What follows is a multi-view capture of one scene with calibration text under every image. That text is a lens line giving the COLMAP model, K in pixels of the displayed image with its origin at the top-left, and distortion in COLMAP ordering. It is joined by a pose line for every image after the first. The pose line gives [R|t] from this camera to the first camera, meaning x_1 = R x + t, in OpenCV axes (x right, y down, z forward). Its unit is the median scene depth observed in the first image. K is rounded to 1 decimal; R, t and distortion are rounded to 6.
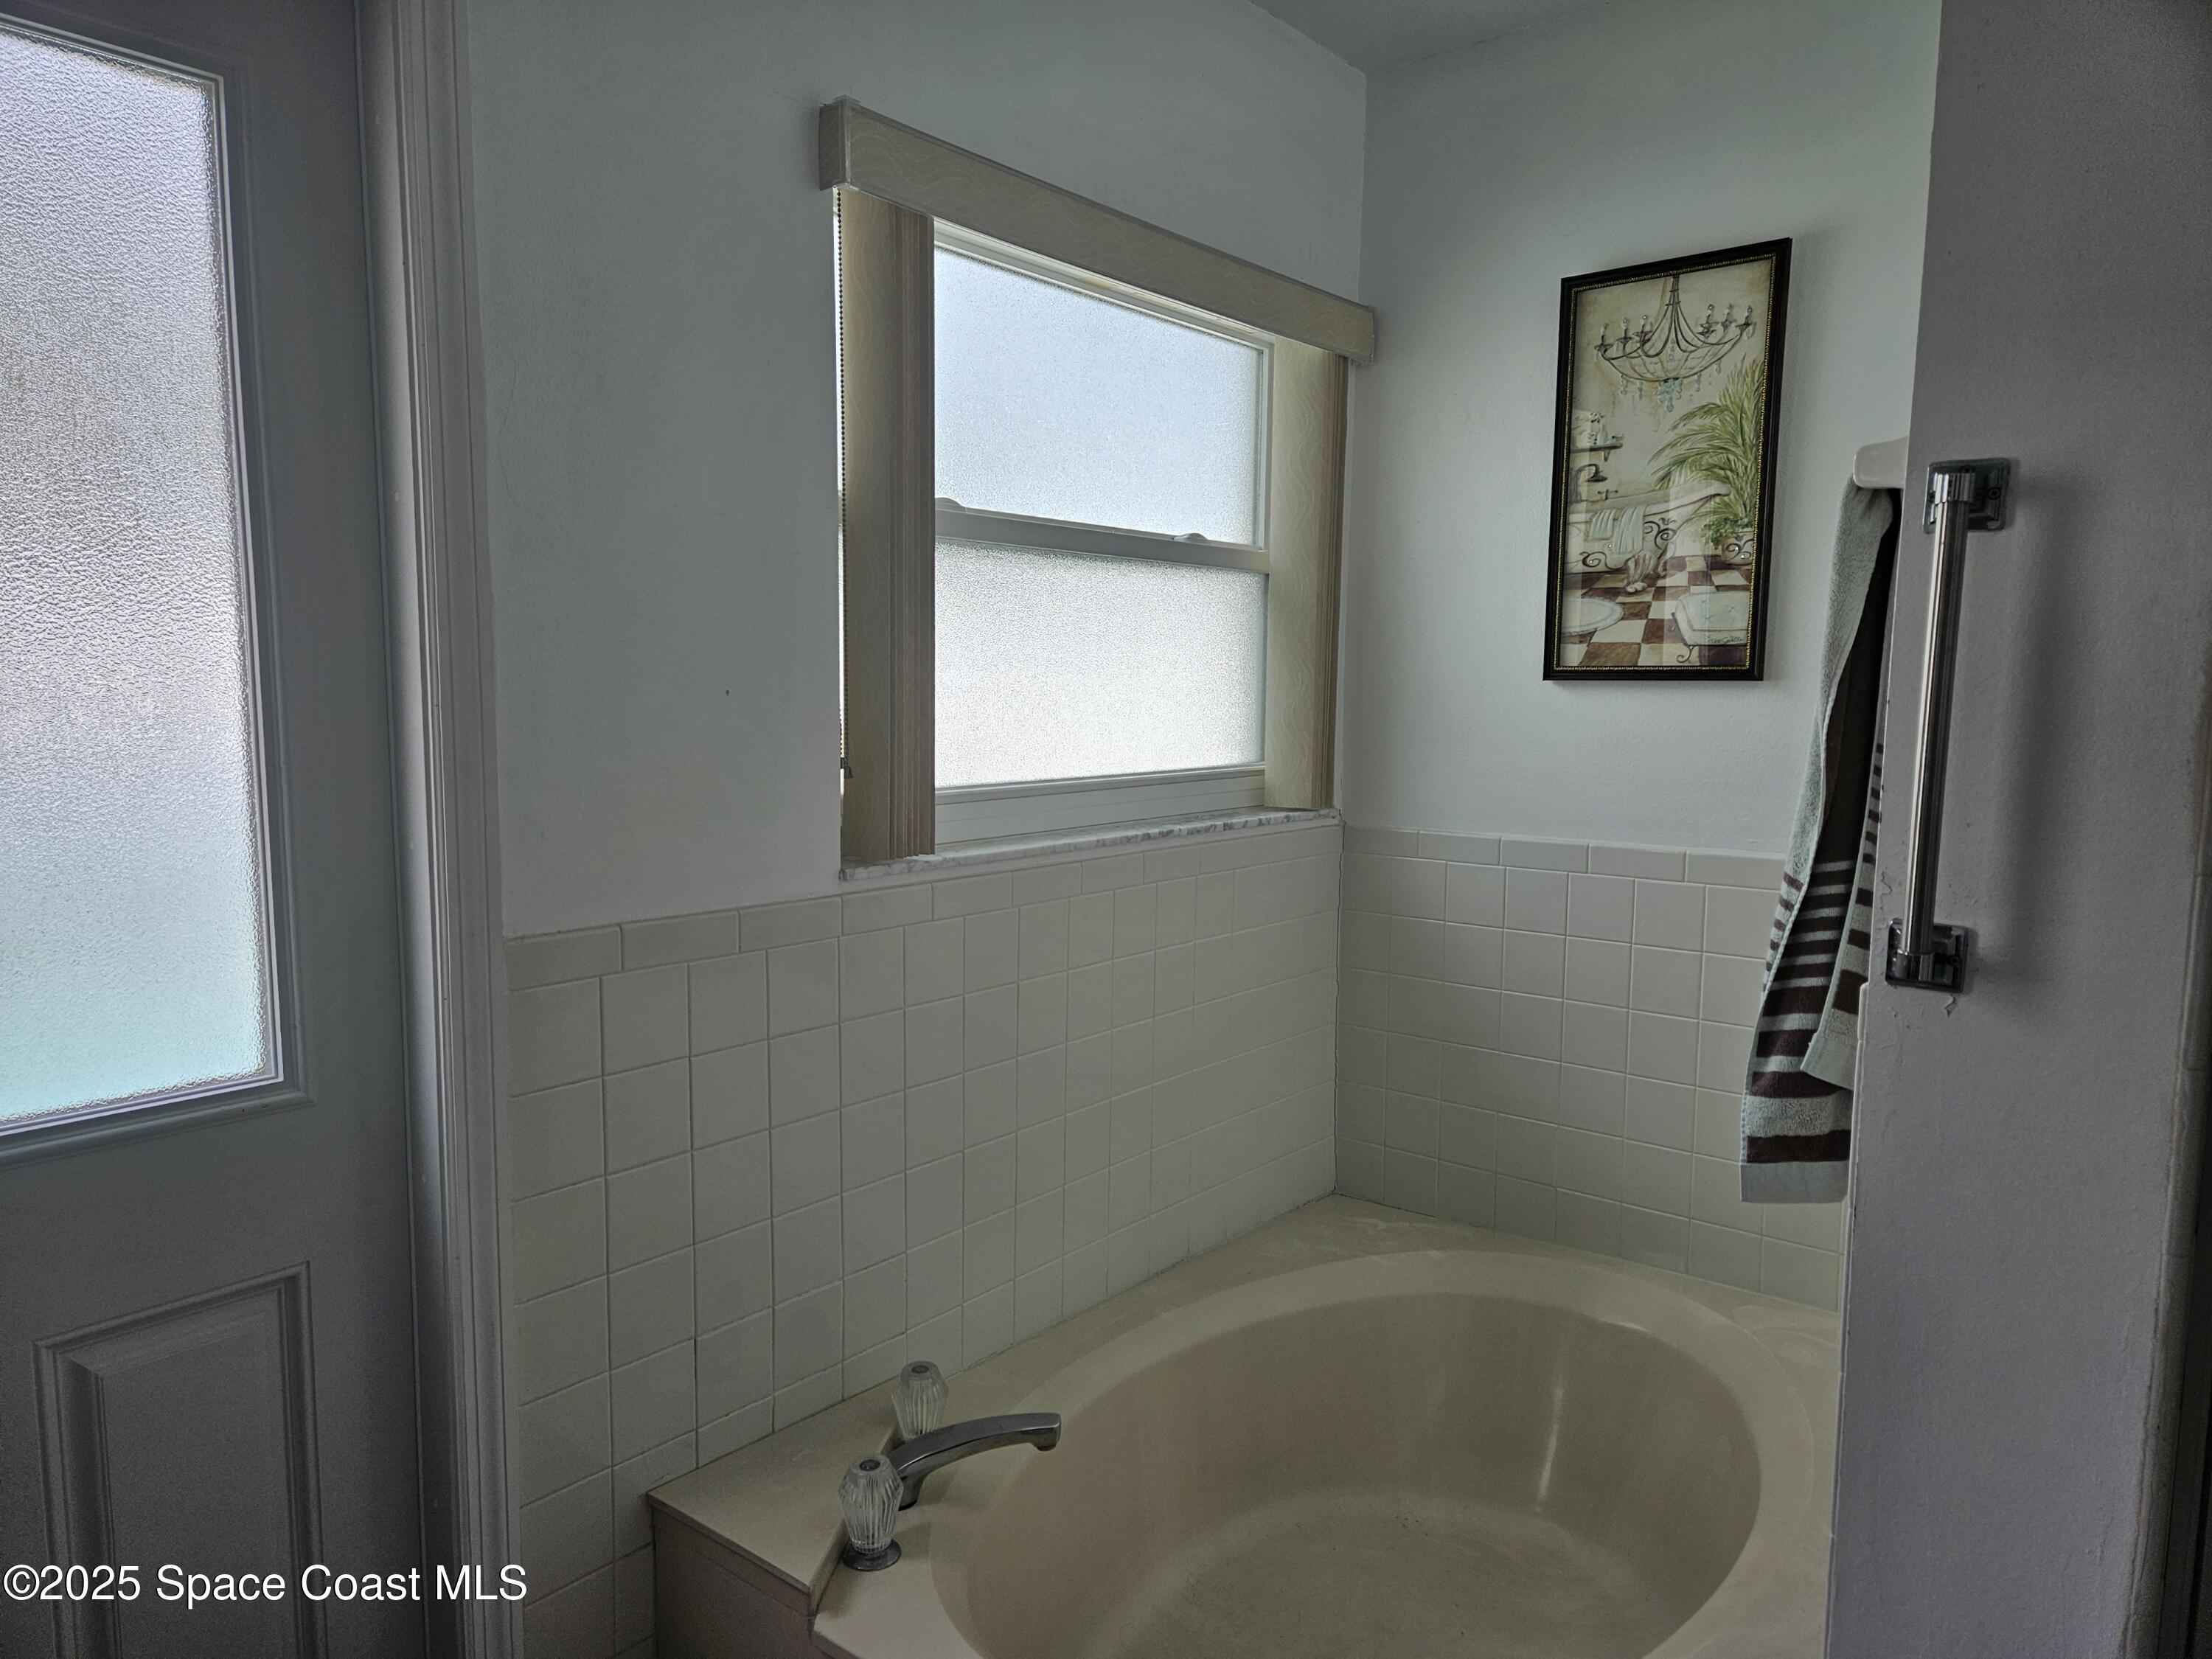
lens RADIAL K [[1480.7, 0, 1099.9], [0, 1480.7, 850.0], [0, 0, 1]] dist [0.076342, -0.061399]
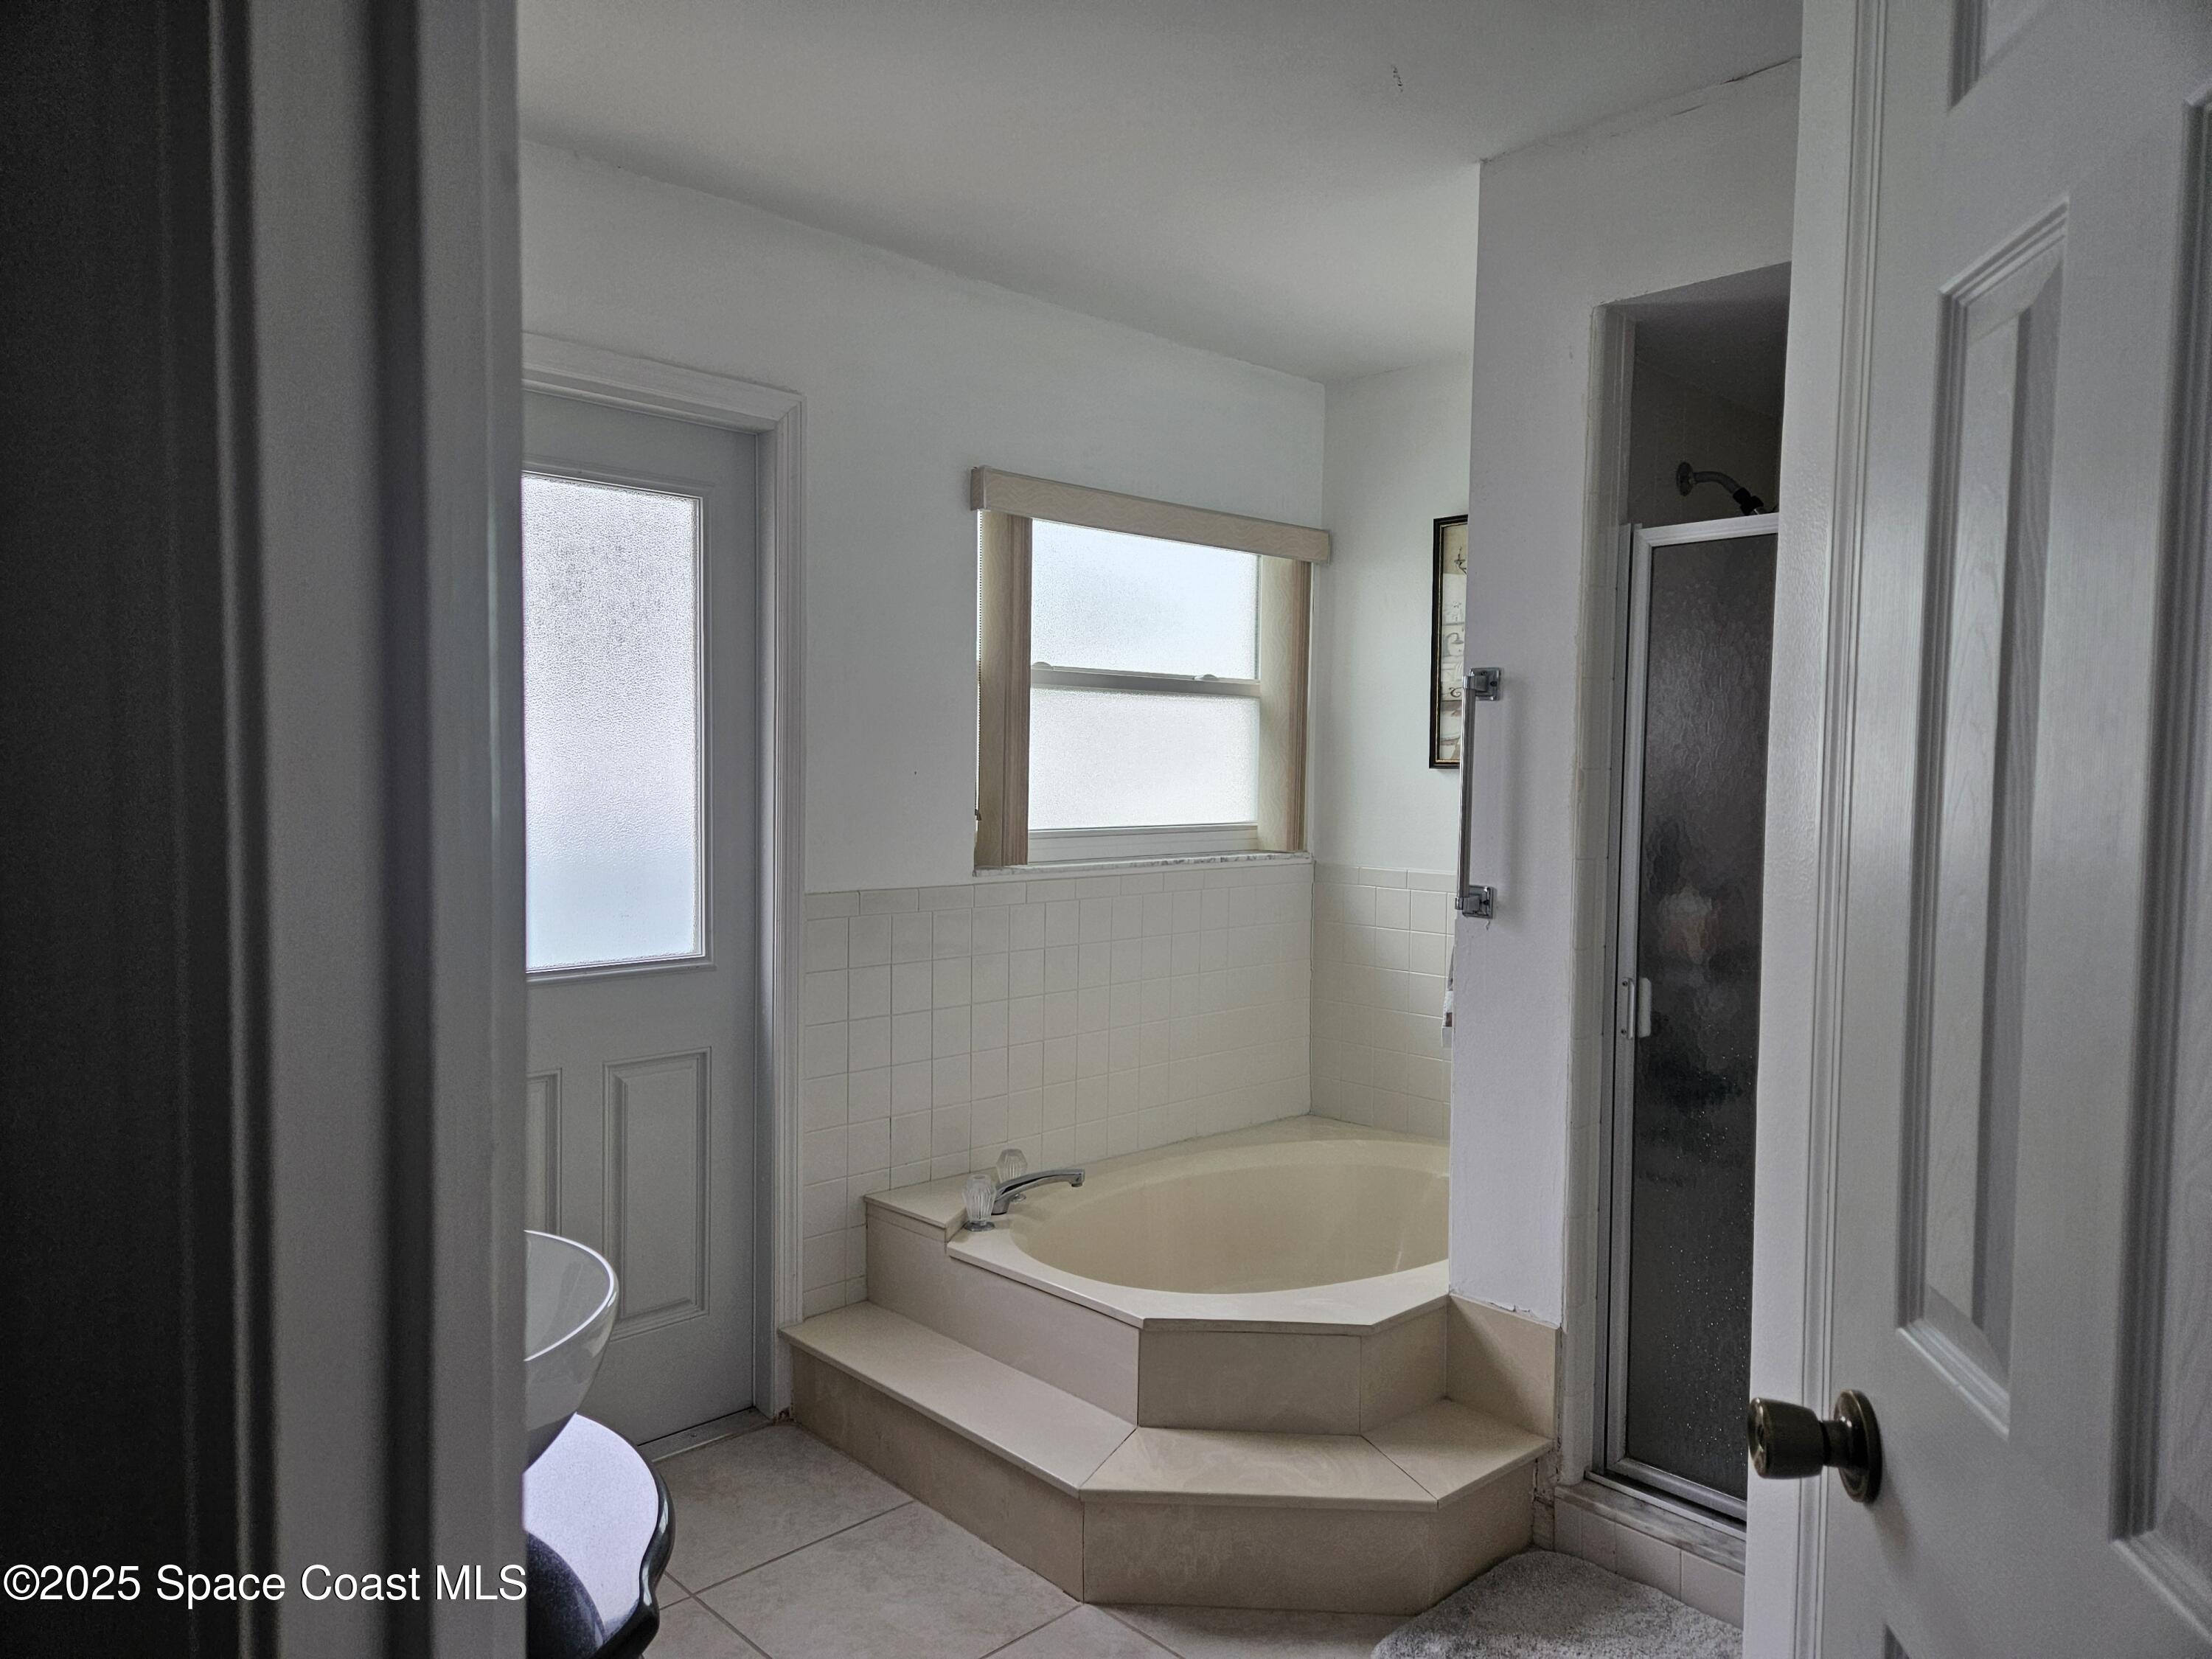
lens RADIAL K [[1480.7, 0, 1116.2], [0, 1480.7, 838.8], [0, 0, 1]] dist [0.076342, -0.061399]
pose [[0.994109, 0.008827, -0.108028, 0.150833], [-0.015780, 0.997846, -0.063681, 0.067539], [0.107233, 0.065011, 0.992106, -0.606467]]
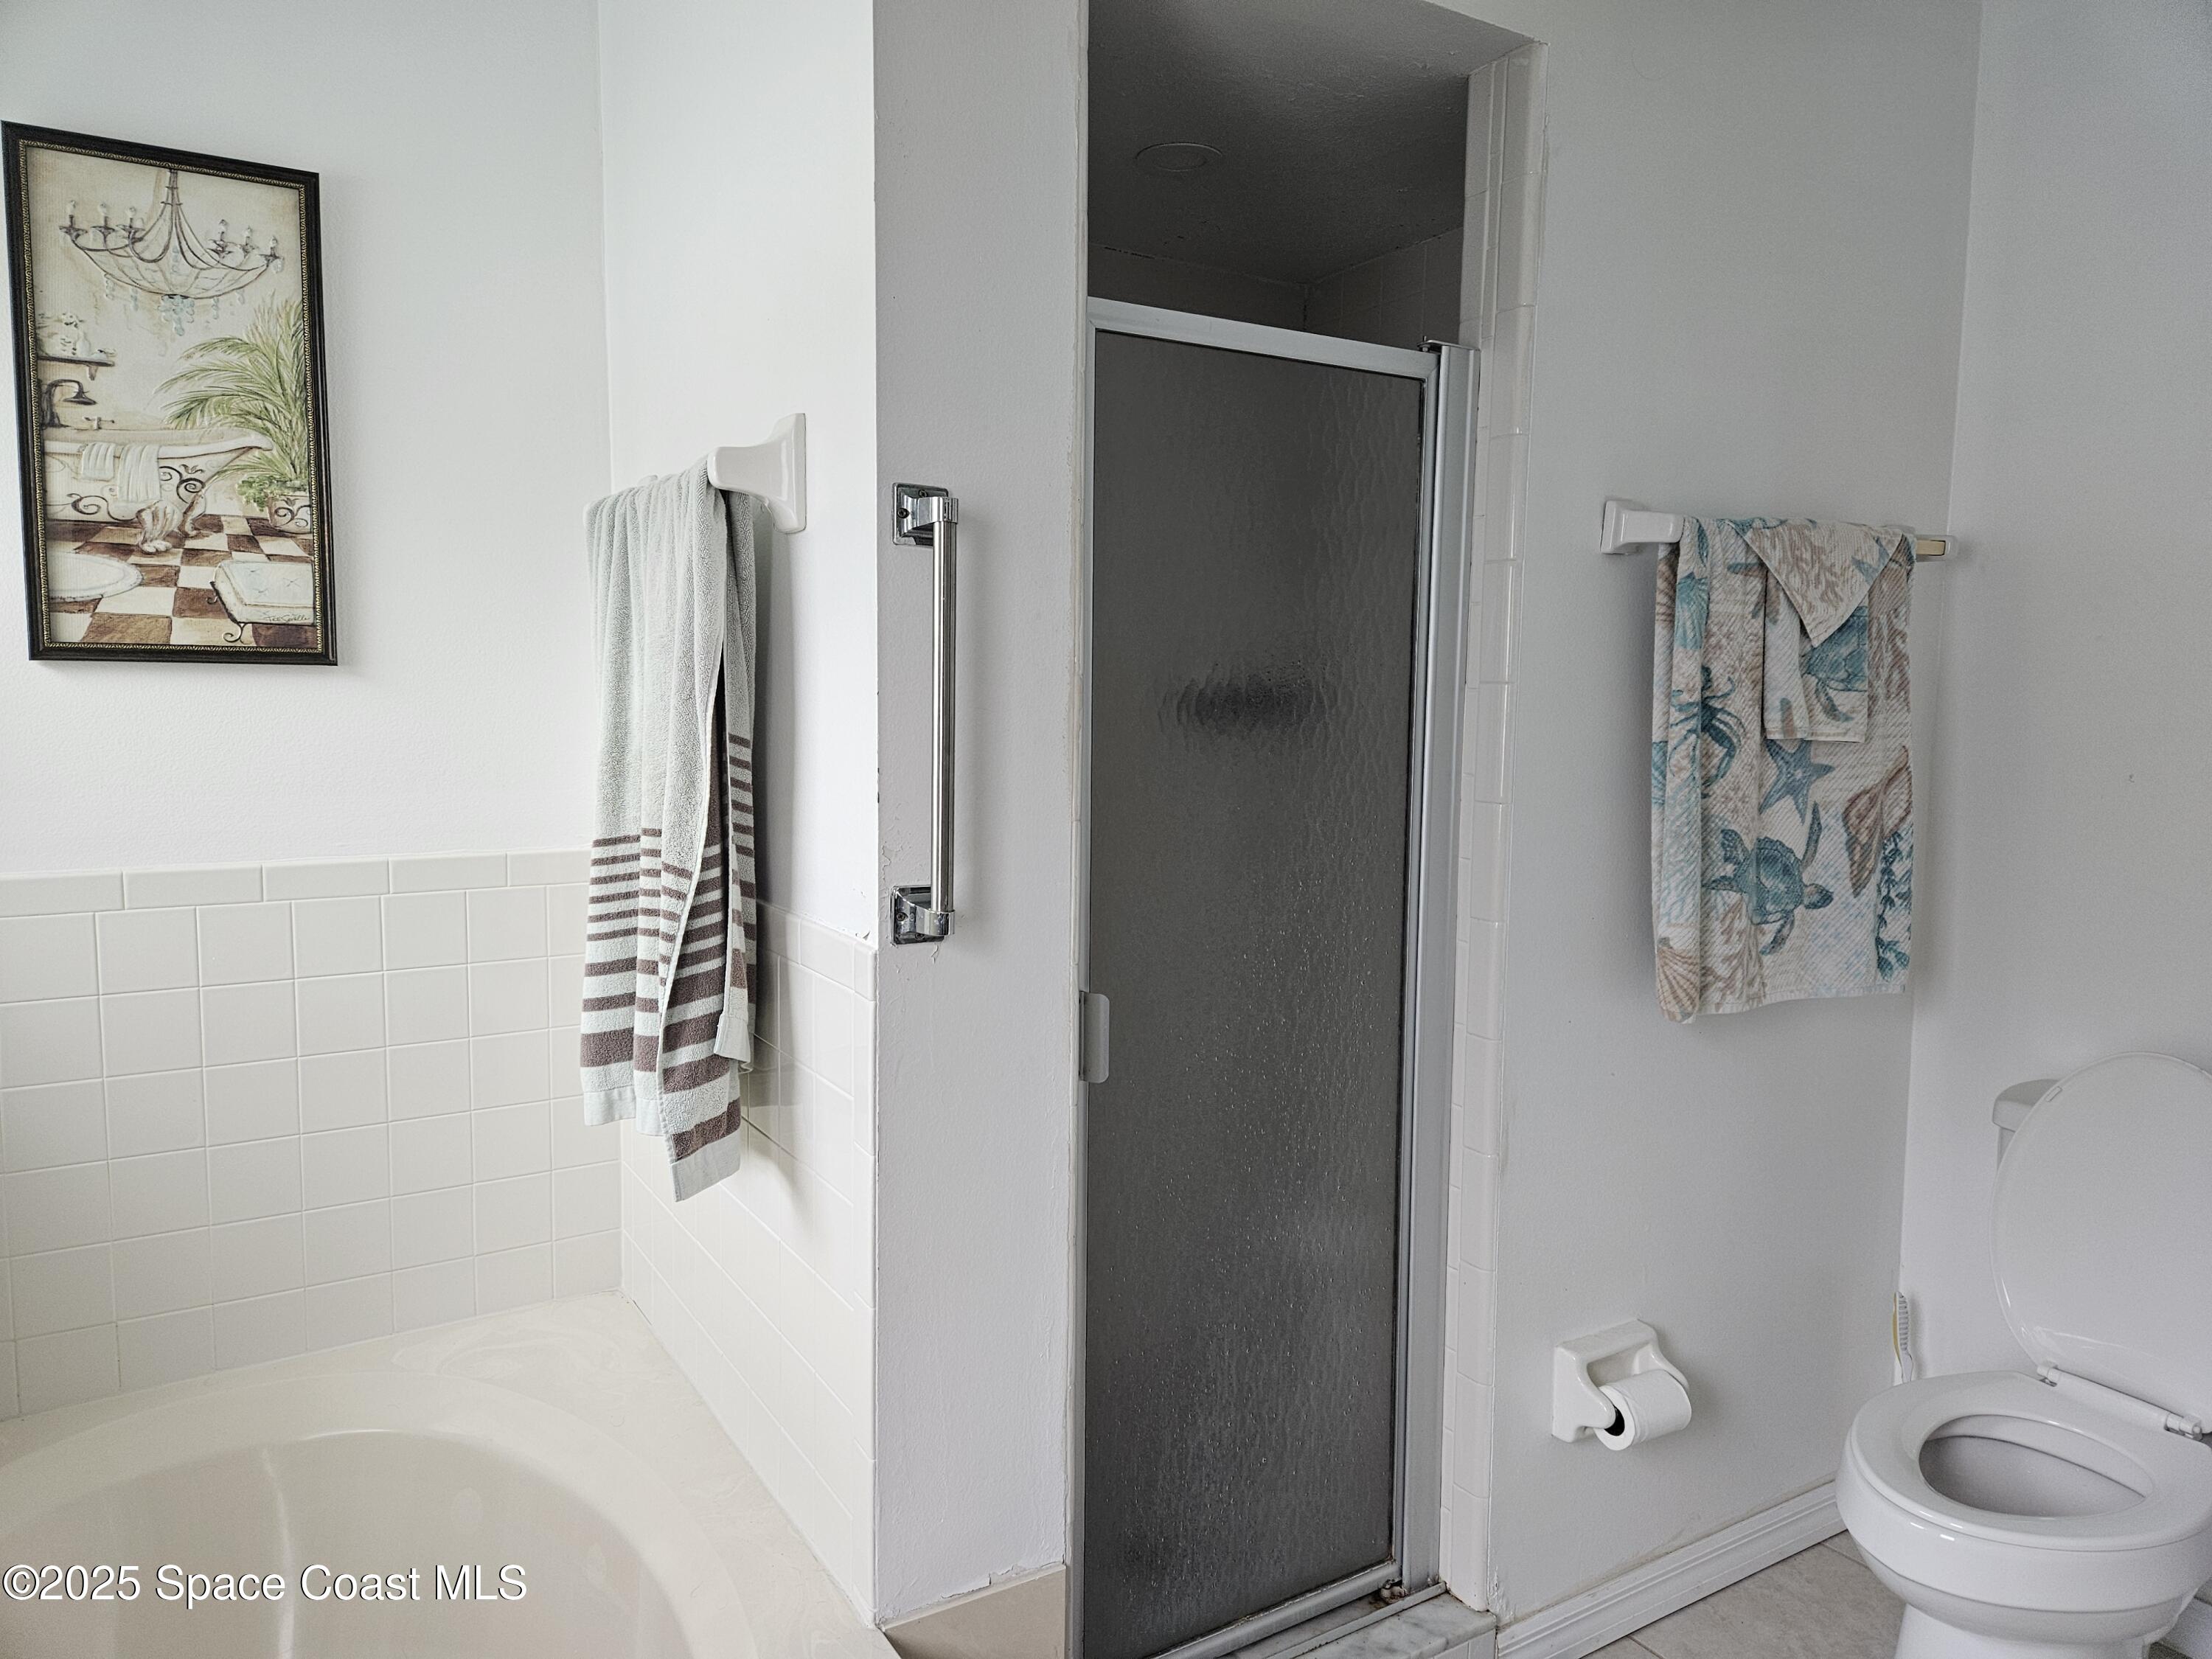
lens RADIAL K [[1480.7, 0, 1114.2], [0, 1480.7, 826.3], [0, 0, 1]] dist [0.076342, -0.061399]
pose [[0.336848, -0.094116, 0.936843, -0.250030], [0.097365, 0.993139, 0.064763, -0.030225], [-0.936511, 0.069401, 0.343701, 0.260176]]
